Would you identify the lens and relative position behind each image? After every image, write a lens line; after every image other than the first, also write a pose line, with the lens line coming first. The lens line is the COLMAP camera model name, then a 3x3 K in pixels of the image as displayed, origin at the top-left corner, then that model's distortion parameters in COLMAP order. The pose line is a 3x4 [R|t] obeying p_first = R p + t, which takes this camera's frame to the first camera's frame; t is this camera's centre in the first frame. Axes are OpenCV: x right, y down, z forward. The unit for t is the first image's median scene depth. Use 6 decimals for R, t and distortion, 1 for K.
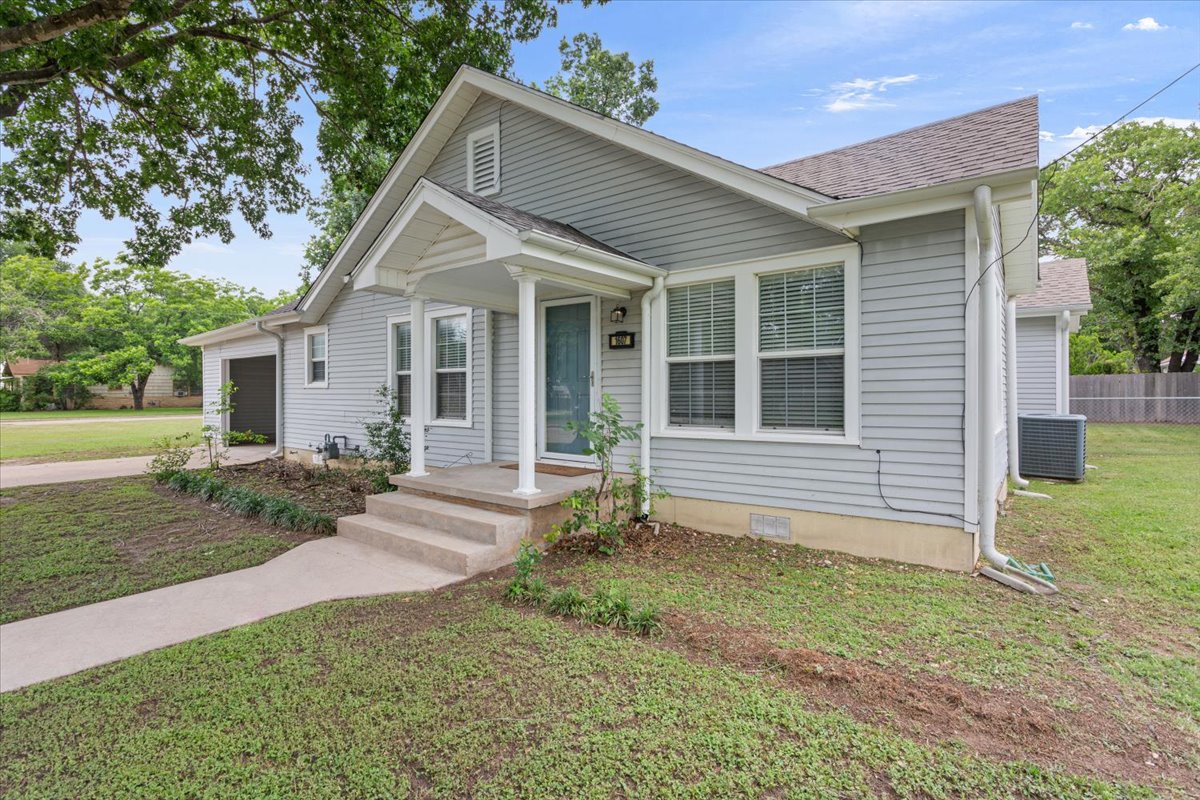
lens RADIAL K [[582.7, 0, 602.5], [0, 582.7, 387.7], [0, 0, 1]] dist [-0.011054, -0.000107]
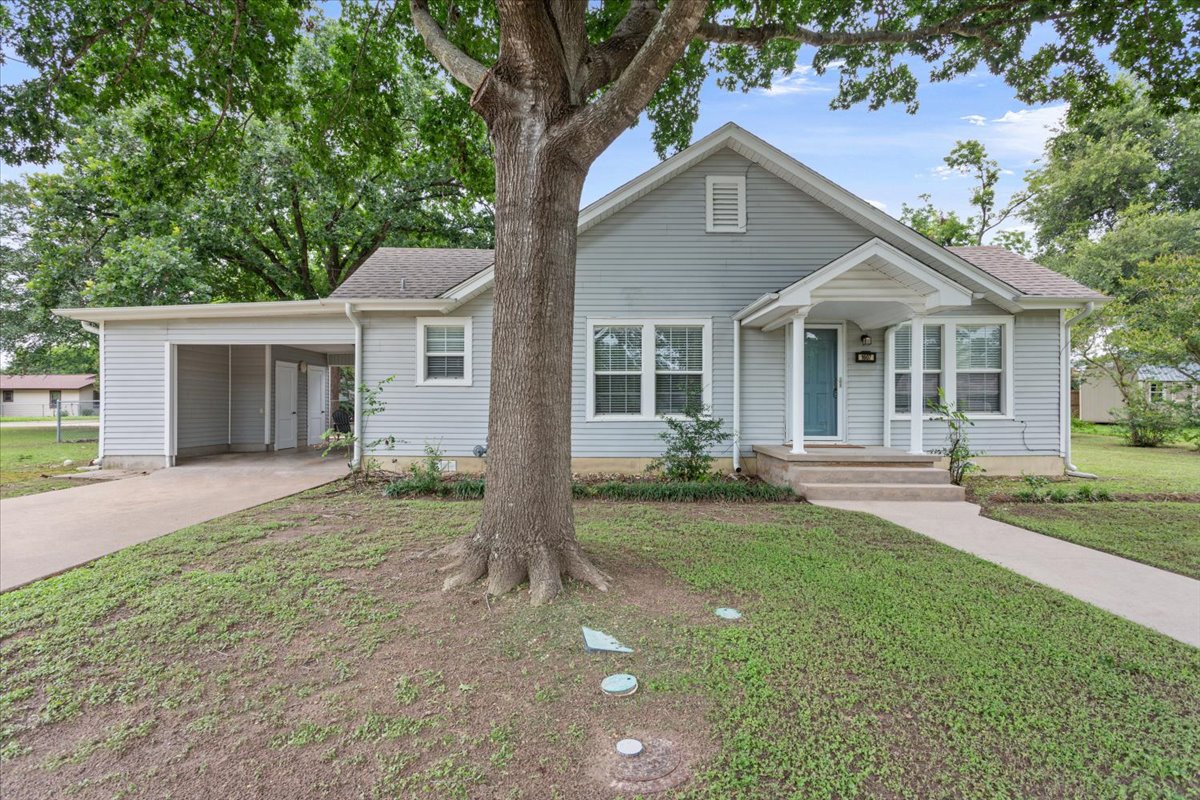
lens RADIAL K [[582.7, 0, 602.5], [0, 582.7, 387.7], [0, 0, 1]] dist [-0.011054, -0.000107]
pose [[0.789824, 0.014740, 0.613157, -1.404810], [-0.007939, 0.999873, -0.013809, 0.023176], [-0.613282, 0.006039, 0.789841, 0.233436]]
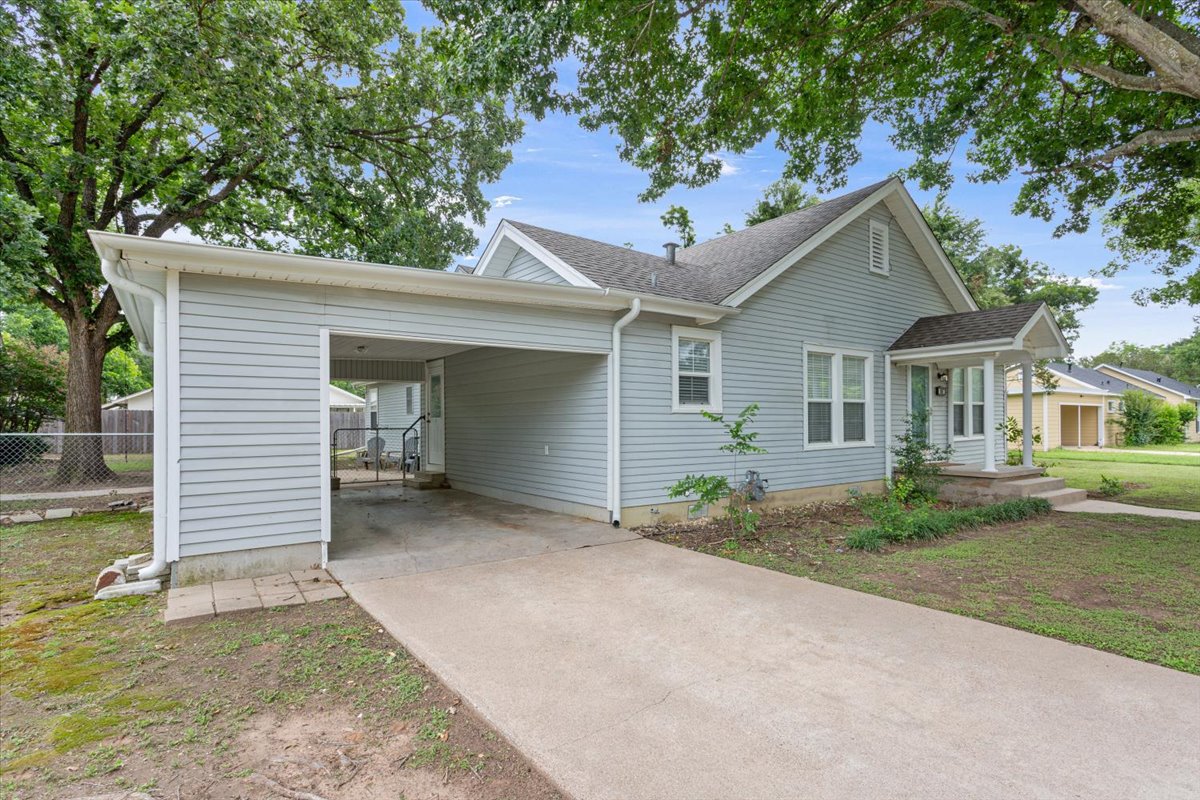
lens RADIAL K [[590.1, 0, 622.3], [0, 590.1, 417.6], [0, 0, 1]] dist [-0.013142, 0.000141]
pose [[0.271156, 0.007302, 0.962508, -2.030561], [-0.004640, 0.999970, -0.006279, 0.019174], [-0.962524, -0.002763, 0.271182, 1.455691]]
